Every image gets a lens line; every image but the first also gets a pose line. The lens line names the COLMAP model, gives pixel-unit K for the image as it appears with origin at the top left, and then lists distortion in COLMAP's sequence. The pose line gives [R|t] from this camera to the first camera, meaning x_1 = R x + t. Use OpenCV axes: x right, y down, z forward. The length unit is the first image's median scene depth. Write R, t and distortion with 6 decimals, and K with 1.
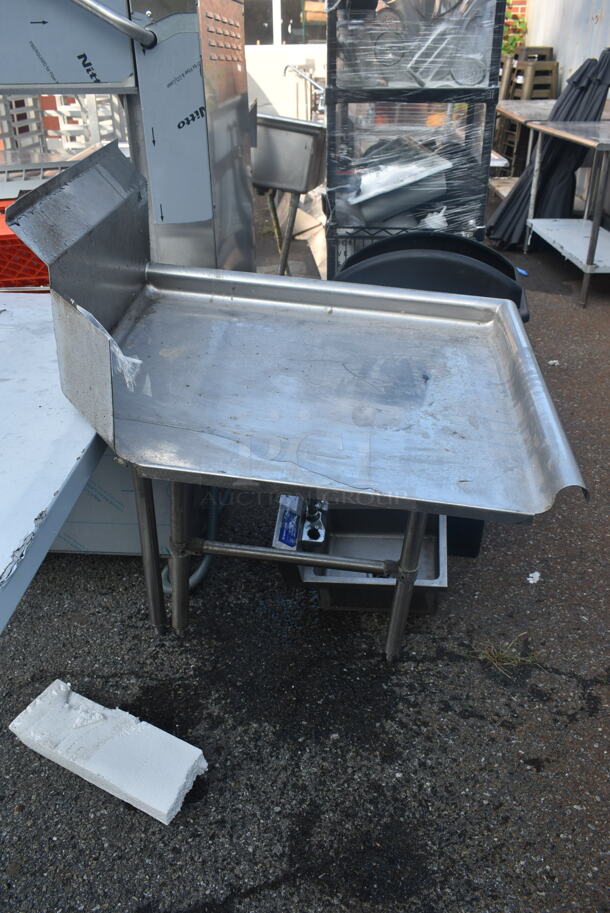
lens RADIAL K [[732.8, 0, 305.0], [0, 732.8, 456.5], [0, 0, 1]] dist [-0.004492, 0.005389]
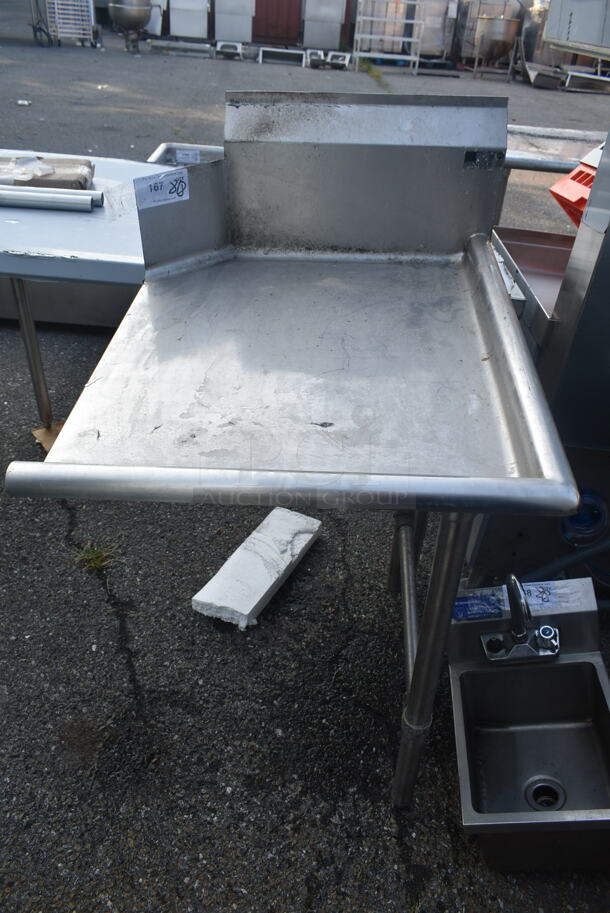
lens RADIAL K [[695.9, 0, 305.0], [0, 695.9, 456.5], [0, 0, 1]] dist [-0.019956, 0.004844]
pose [[0.023349, 0.564561, -0.825061, 0.624302], [-0.559907, 0.691095, 0.457047, -0.322519], [0.828226, 0.451286, 0.332238, 0.595126]]
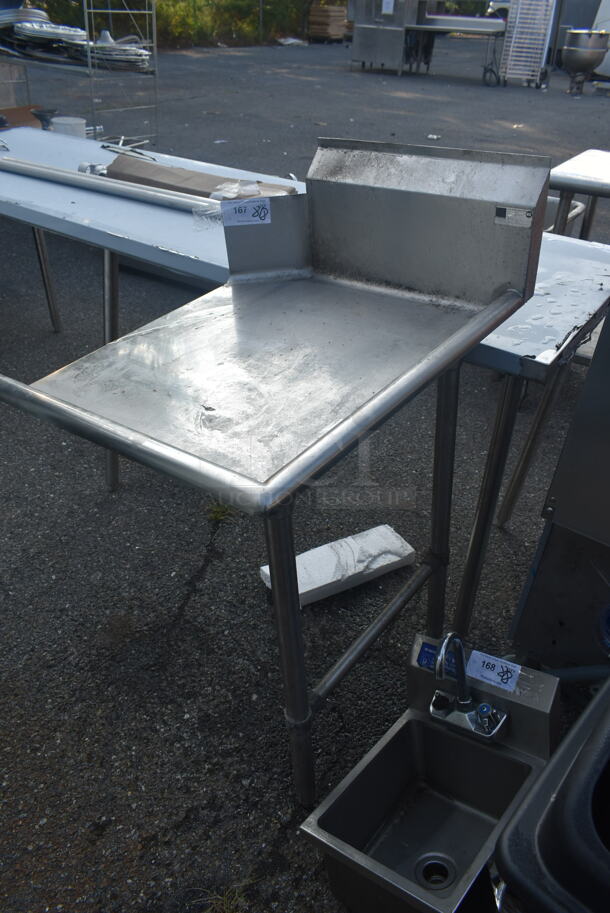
lens RADIAL K [[698.5, 0, 305.0], [0, 698.5, 456.5], [0, 0, 1]] dist [-0.015016, 0.000104]
pose [[-0.536473, 0.451033, -0.713279, 0.605745], [-0.450504, 0.561639, 0.693980, -0.593425], [0.713613, 0.693636, -0.098112, 0.962591]]
